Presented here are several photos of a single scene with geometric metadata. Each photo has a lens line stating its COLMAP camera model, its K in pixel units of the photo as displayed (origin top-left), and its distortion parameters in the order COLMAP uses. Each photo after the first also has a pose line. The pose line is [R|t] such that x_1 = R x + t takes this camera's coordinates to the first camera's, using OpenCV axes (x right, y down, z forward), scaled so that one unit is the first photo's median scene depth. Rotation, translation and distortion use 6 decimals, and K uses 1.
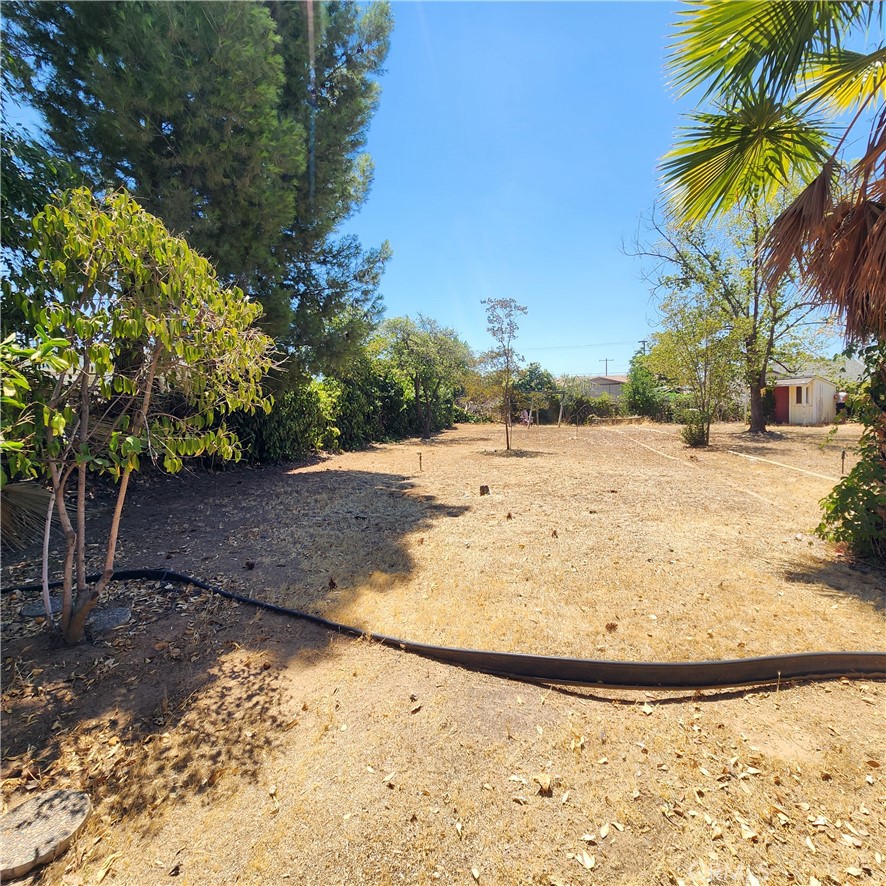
lens RADIAL K [[487.0, 0, 442.1], [0, 487.0, 443.2], [0, 0, 1]] dist [0.000427, 0.001907]
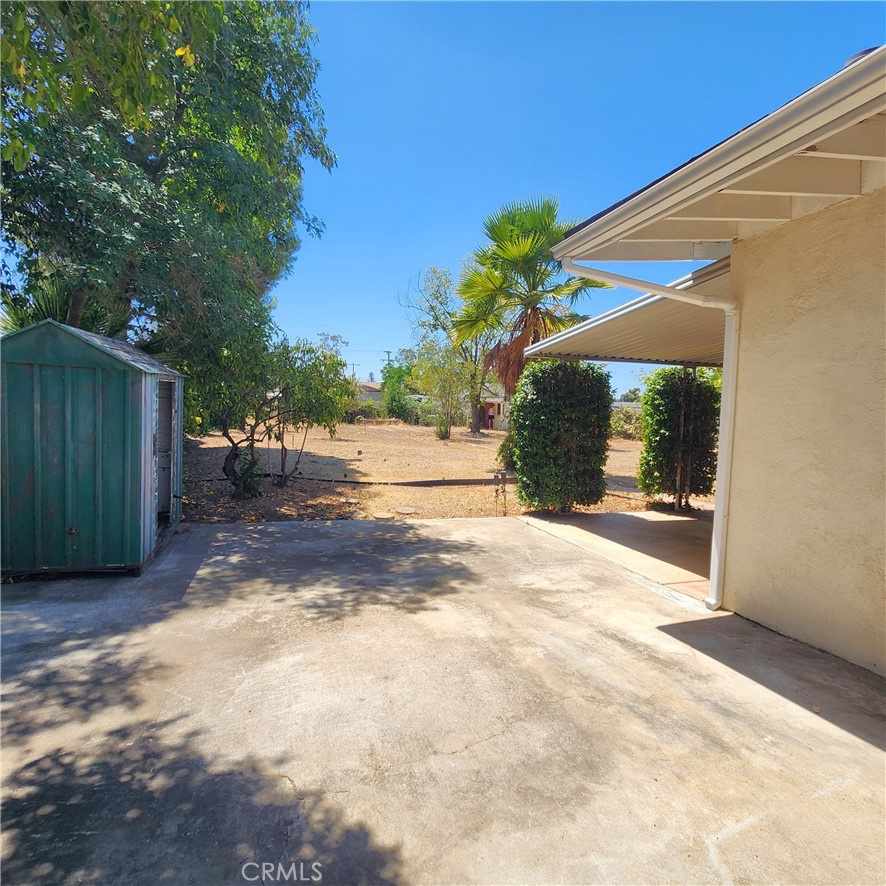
lens RADIAL K [[507.1, 0, 445.0], [0, 507.1, 443.0], [0, 0, 1]] dist [-0.002486, 0.000896]
pose [[0.867198, 0.021370, 0.497505, -0.219597], [-0.019736, 0.999769, -0.008543, 0.024319], [-0.497573, -0.002411, 0.867419, -0.323490]]
